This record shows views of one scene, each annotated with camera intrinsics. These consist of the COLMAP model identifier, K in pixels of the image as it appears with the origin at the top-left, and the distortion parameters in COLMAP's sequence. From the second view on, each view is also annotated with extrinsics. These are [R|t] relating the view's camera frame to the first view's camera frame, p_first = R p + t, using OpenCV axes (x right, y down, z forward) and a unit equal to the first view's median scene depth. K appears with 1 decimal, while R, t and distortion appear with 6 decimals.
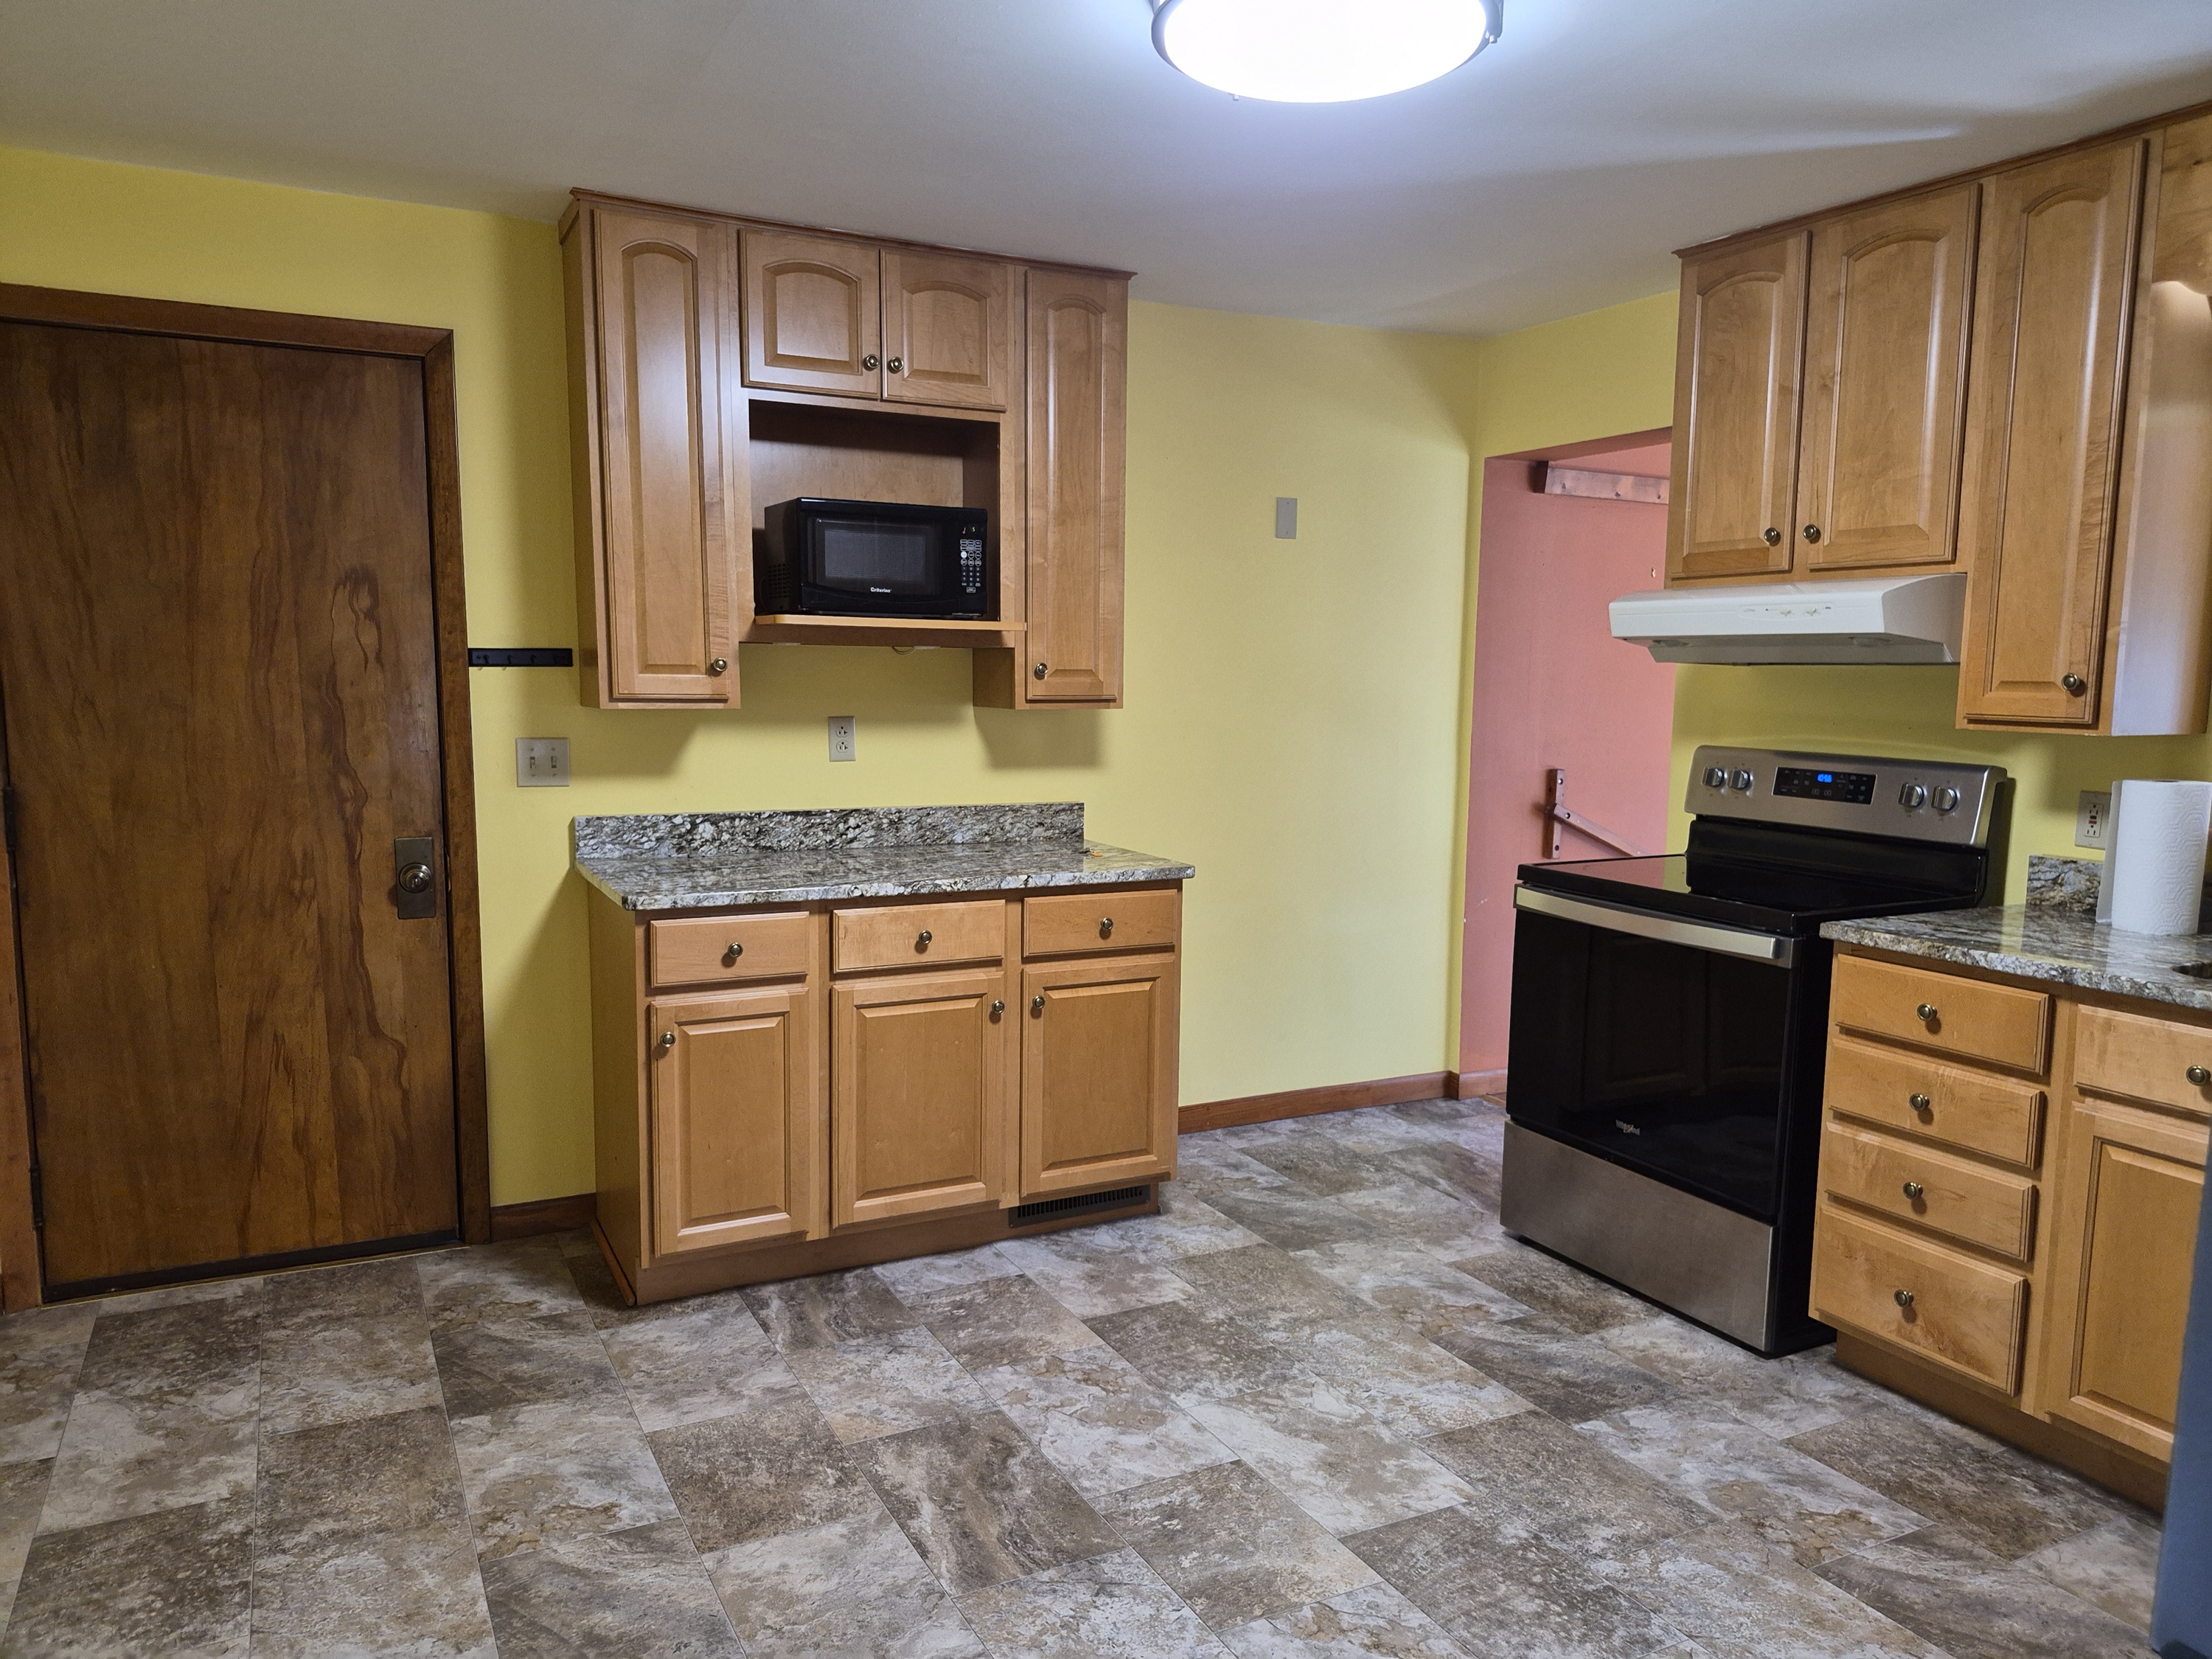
lens RADIAL K [[1538.1, 0, 1102.2], [0, 1538.1, 857.2], [0, 0, 1]] dist [0.171625, -0.257317]
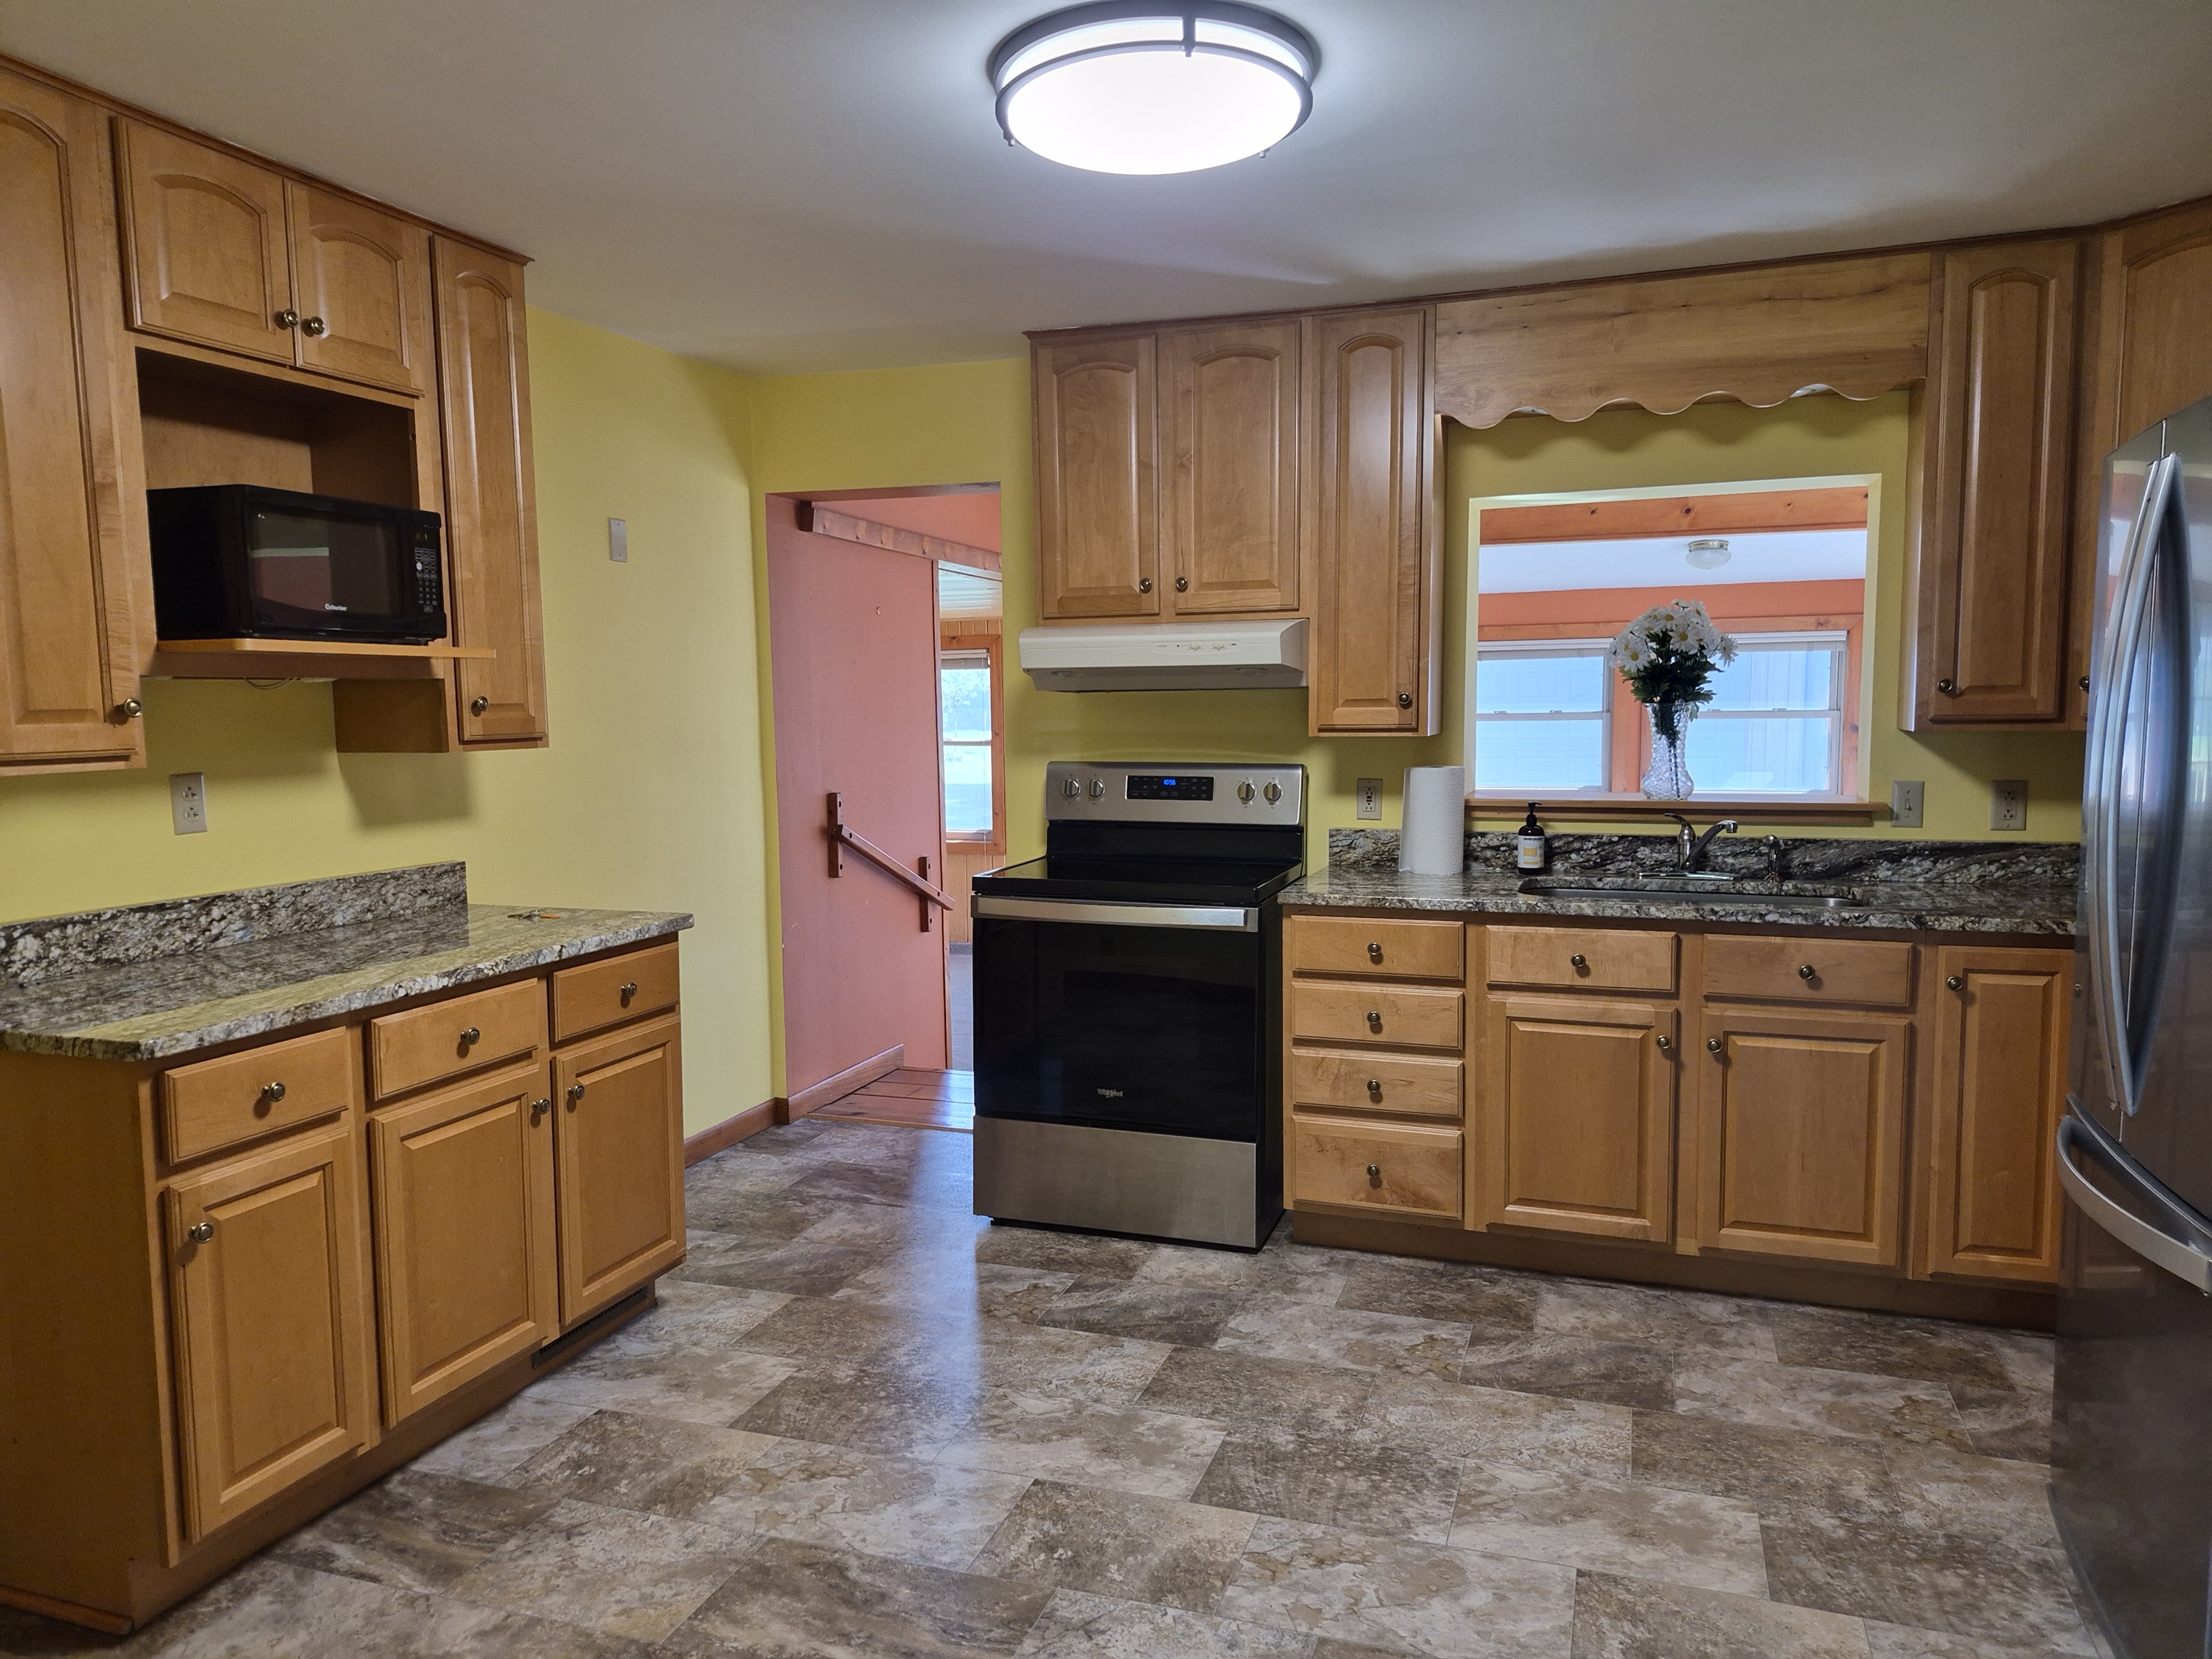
lens RADIAL K [[1527.9, 0, 1102.3], [0, 1527.9, 847.0], [0, 0, 1]] dist [0.098275, -0.092575]
pose [[0.727713, -0.086274, 0.680434, -0.421582], [0.104062, 0.994461, 0.014797, -0.024366], [-0.677942, 0.060039, 0.732660, 0.175140]]
